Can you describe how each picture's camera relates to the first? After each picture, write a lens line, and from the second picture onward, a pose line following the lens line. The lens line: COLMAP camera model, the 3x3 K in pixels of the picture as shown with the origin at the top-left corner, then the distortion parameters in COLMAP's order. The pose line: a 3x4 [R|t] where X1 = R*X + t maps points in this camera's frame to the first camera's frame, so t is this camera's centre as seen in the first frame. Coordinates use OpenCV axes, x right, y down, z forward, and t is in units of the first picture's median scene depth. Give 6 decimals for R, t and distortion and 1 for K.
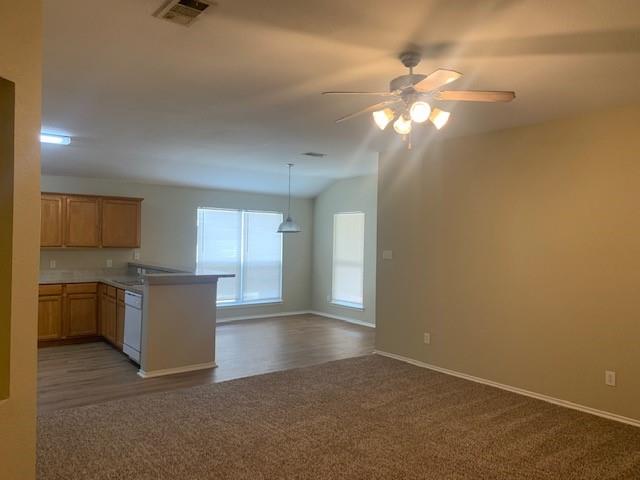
lens RADIAL K [[489.6, 0, 317.1], [0, 489.6, 242.8], [0, 0, 1]] dist [0.036601, -0.047405]
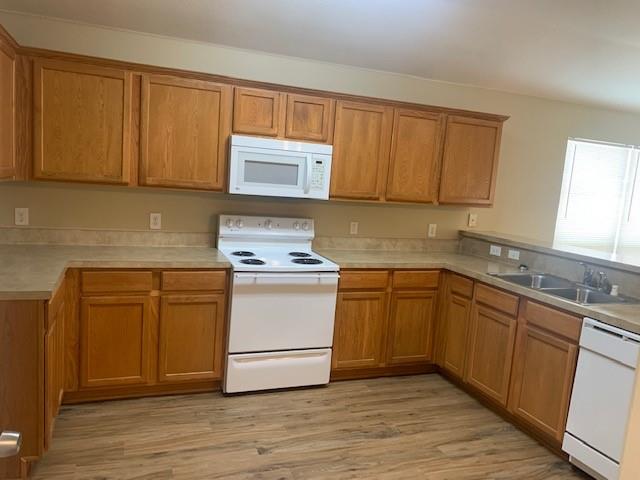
lens RADIAL K [[489.6, 0, 313.5], [0, 489.6, 244.4], [0, 0, 1]] dist [0.036601, -0.047405]
pose [[0.955289, 0.092669, -0.280776, -0.410794], [-0.059035, 0.990275, 0.125979, -0.006749], [0.289719, -0.103770, 0.951470, 0.429298]]
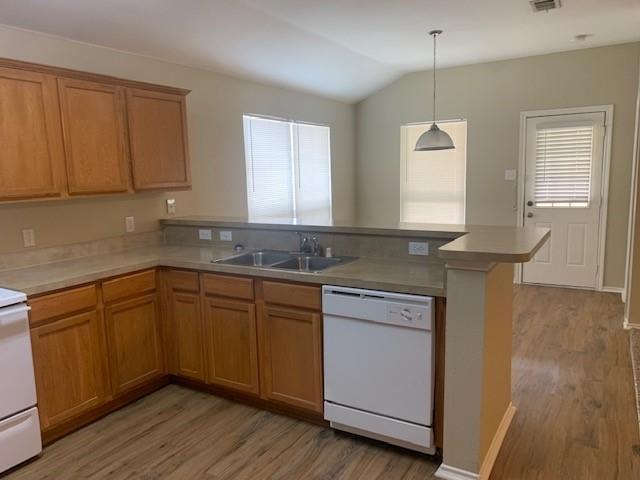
lens RADIAL K [[489.6, 0, 307.3], [0, 489.6, 243.1], [0, 0, 1]] dist [0.036601, -0.047405]
pose [[0.933931, -0.096099, 0.344293, -0.448279], [0.047984, 0.988171, 0.145657, -0.003374], [-0.354218, -0.119513, 0.927495, 0.498002]]
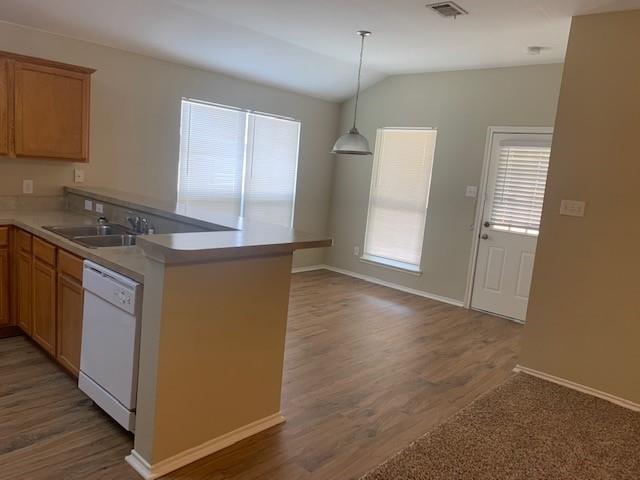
lens RADIAL K [[489.6, 0, 305.6], [0, 489.6, 236.5], [0, 0, 1]] dist [0.036601, -0.047405]
pose [[0.985607, 0.044933, 0.162973, -0.216057], [-0.068650, 0.987346, 0.142952, -0.002911], [-0.154487, -0.152082, 0.976220, 0.433226]]
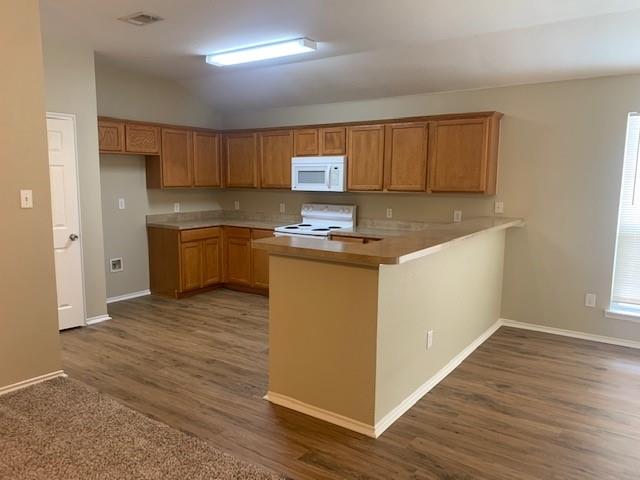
lens RADIAL K [[489.6, 0, 308.8], [0, 489.6, 244.9], [0, 0, 1]] dist [0.036601, -0.047405]
pose [[0.278576, 0.116879, -0.953276, 0.179333], [-0.006305, 0.992769, 0.119878, 0.000893], [0.960394, -0.027385, 0.277298, 0.643269]]
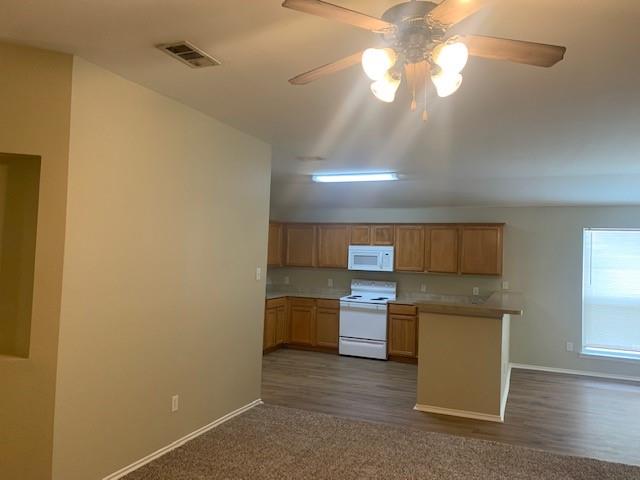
lens RADIAL K [[489.6, 0, 315.3], [0, 489.6, 237.9], [0, 0, 1]] dist [0.036601, -0.047405]
pose [[0.484824, -0.033052, -0.873987, 0.294668], [-0.029918, 0.998074, -0.054341, -0.000756], [0.874100, 0.052494, 0.482902, 0.255457]]
